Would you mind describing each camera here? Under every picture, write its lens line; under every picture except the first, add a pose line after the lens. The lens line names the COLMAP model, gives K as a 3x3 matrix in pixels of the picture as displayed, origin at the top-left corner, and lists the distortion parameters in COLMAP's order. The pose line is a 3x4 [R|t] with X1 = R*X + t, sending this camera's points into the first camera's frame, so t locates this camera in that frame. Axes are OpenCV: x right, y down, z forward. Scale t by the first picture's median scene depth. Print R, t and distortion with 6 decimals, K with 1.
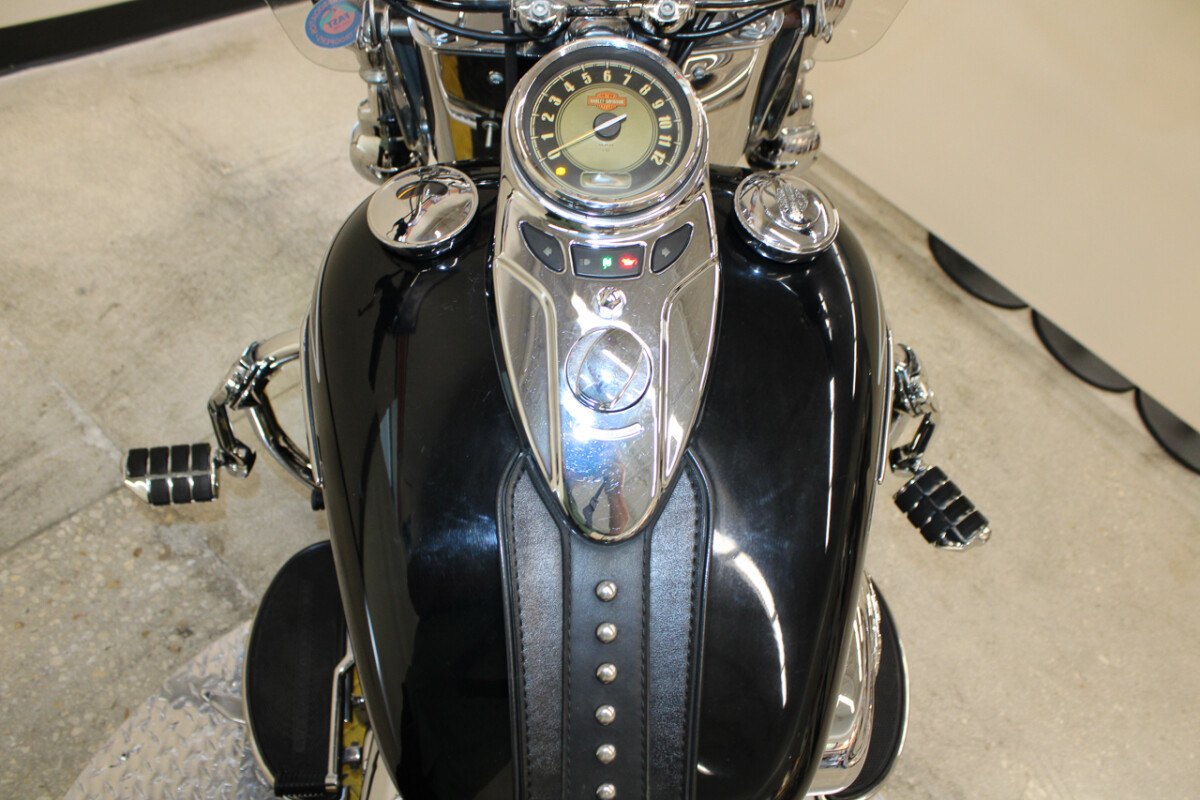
lens RADIAL K [[997.9, 0, 600.0], [0, 997.9, 400.0], [0, 0, 1]] dist [-0.161340, 0.149471]
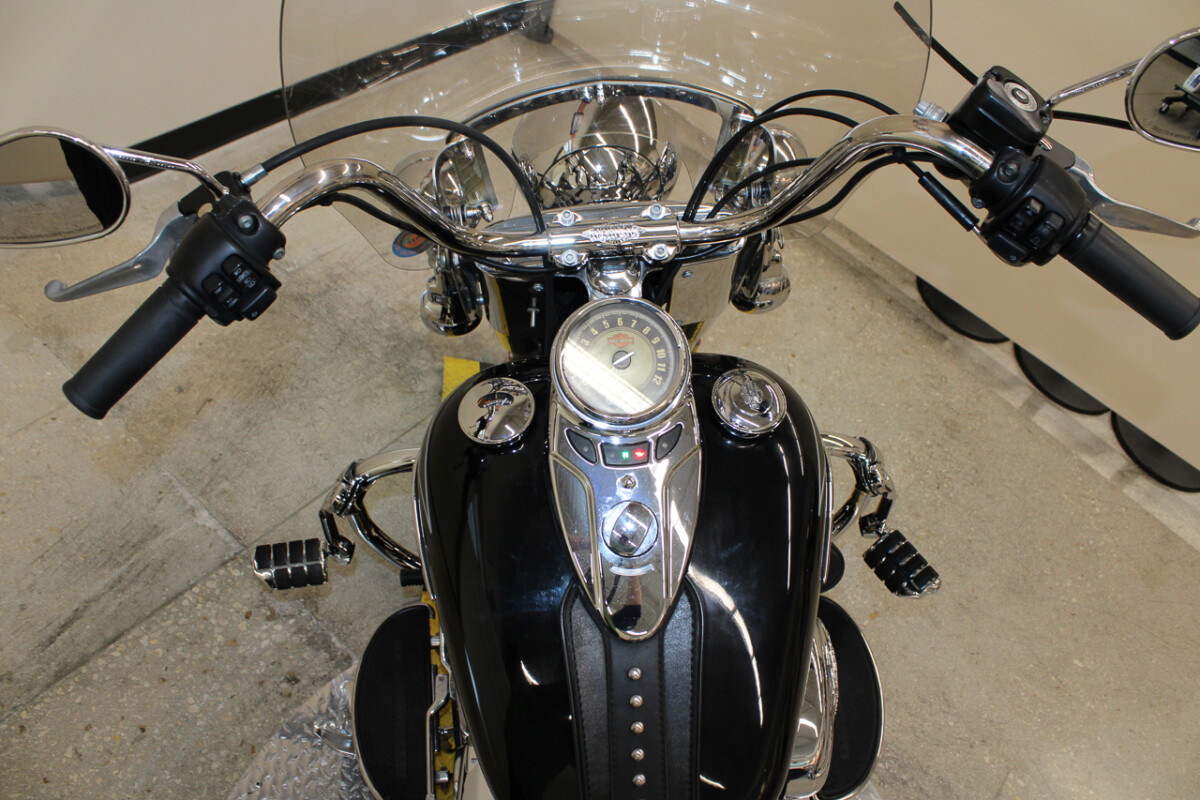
lens RADIAL K [[997.9, 0, 600.0], [0, 997.9, 400.0], [0, 0, 1]] dist [-0.161340, 0.149471]
pose [[0.998645, -0.045395, -0.025442, 0.004589], [0.045457, 0.998965, 0.001854, -0.101557], [0.025331, -0.003008, 0.999675, -0.223665]]
